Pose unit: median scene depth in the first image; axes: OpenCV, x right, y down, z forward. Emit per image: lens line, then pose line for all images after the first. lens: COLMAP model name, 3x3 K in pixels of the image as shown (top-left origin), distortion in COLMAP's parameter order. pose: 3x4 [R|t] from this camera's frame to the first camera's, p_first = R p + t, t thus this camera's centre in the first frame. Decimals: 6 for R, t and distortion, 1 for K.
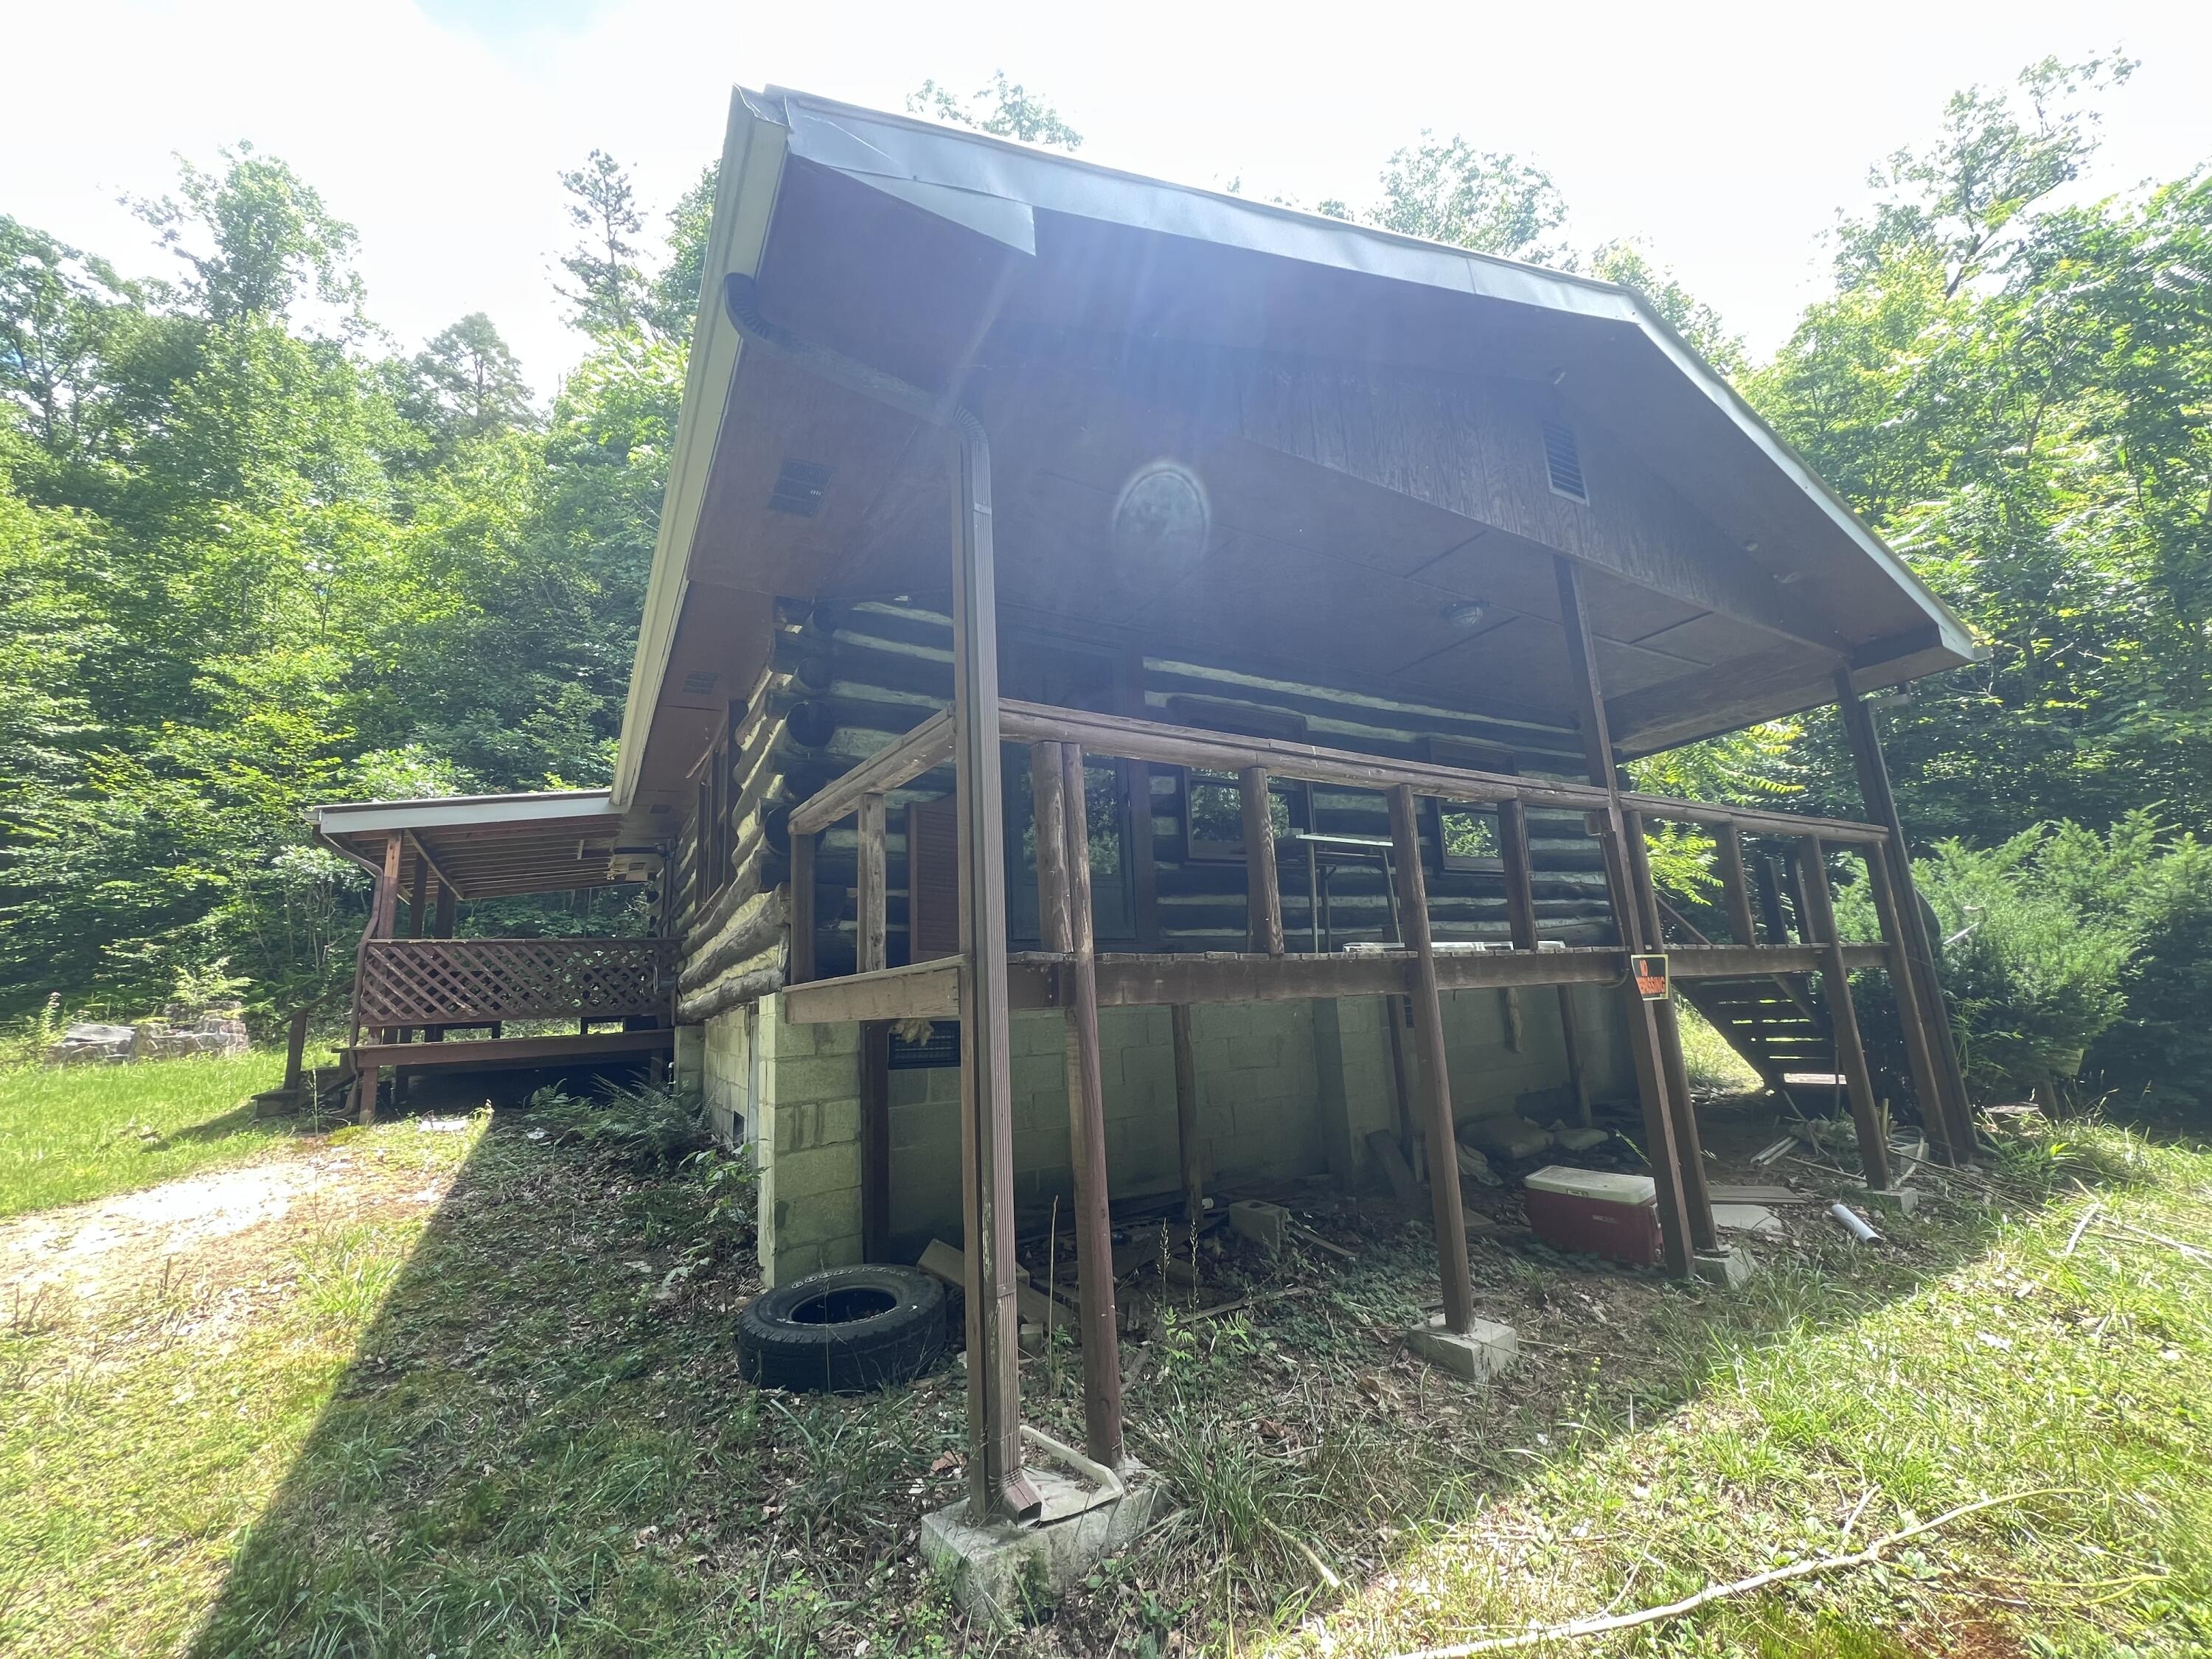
lens RADIAL K [[882.1, 0, 1110.8], [0, 882.1, 833.8], [0, 0, 1]] dist [-0.001020, 0.000422]
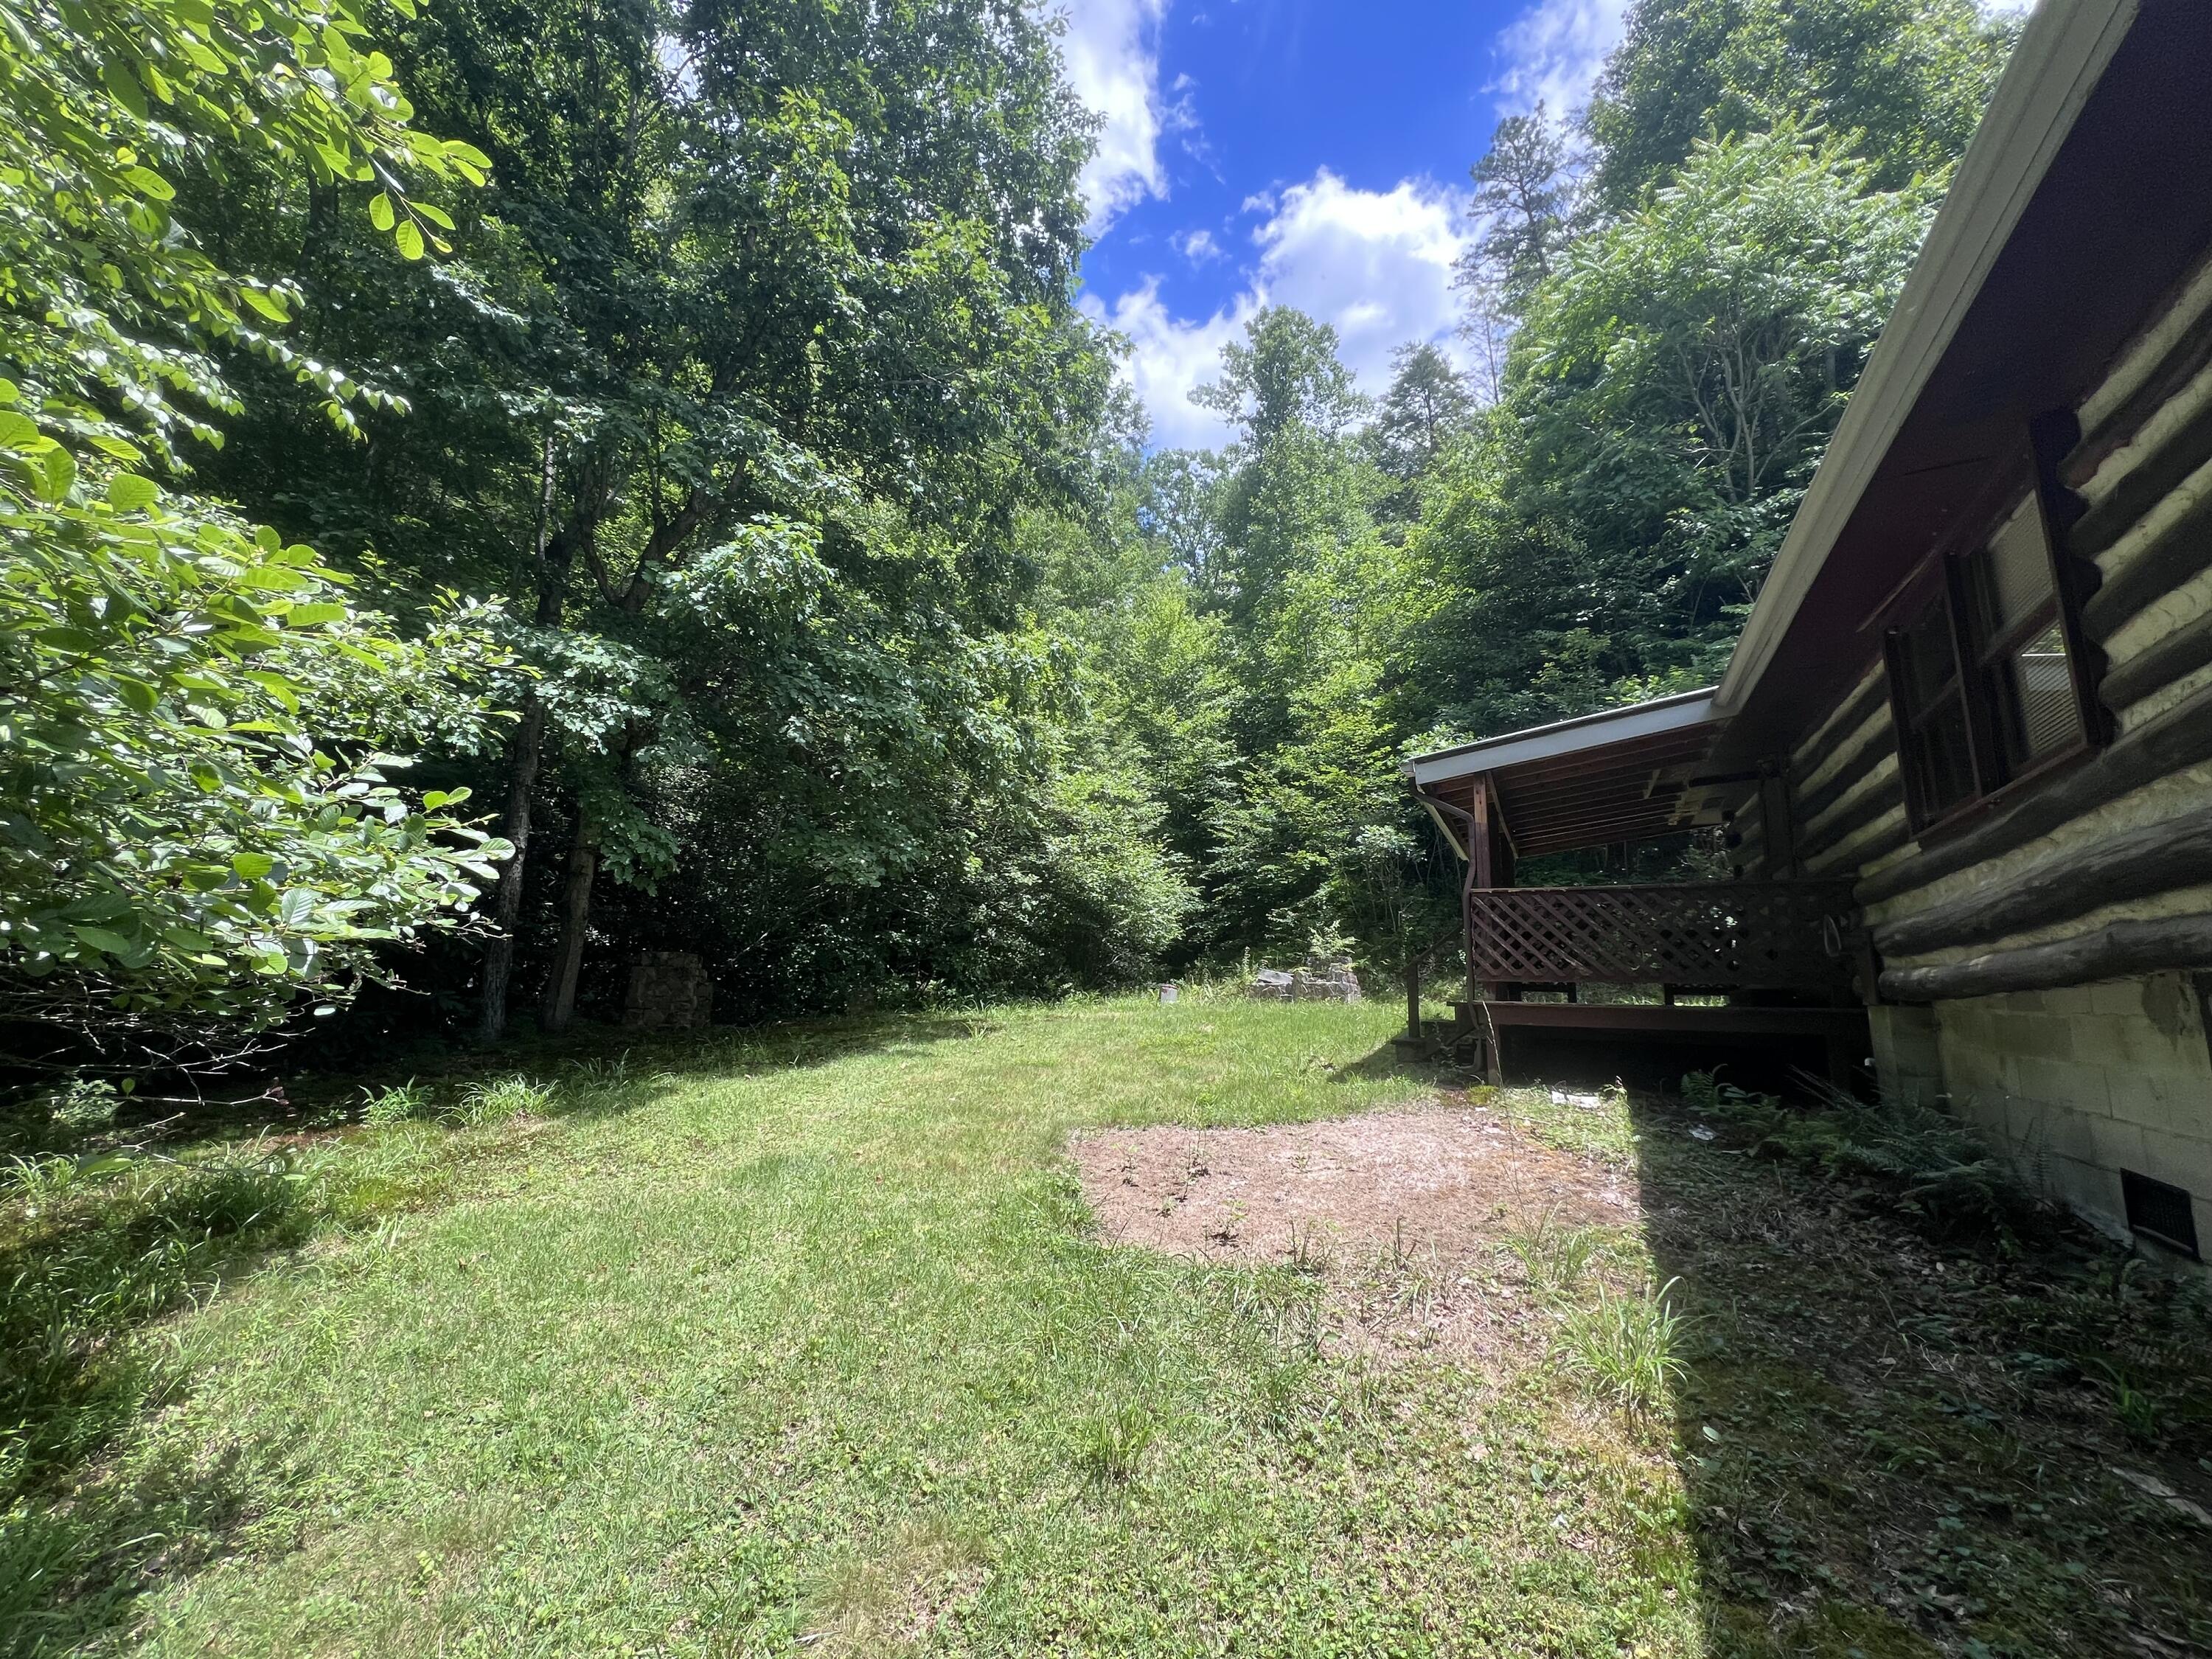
lens RADIAL K [[882.1, 0, 1110.8], [0, 882.1, 833.8], [0, 0, 1]] dist [-0.001020, 0.000422]
pose [[0.531173, -0.086179, -0.842869, -0.128265], [0.108248, 0.993564, -0.033370, 0.026632], [0.840320, -0.073513, 0.537083, 0.089314]]
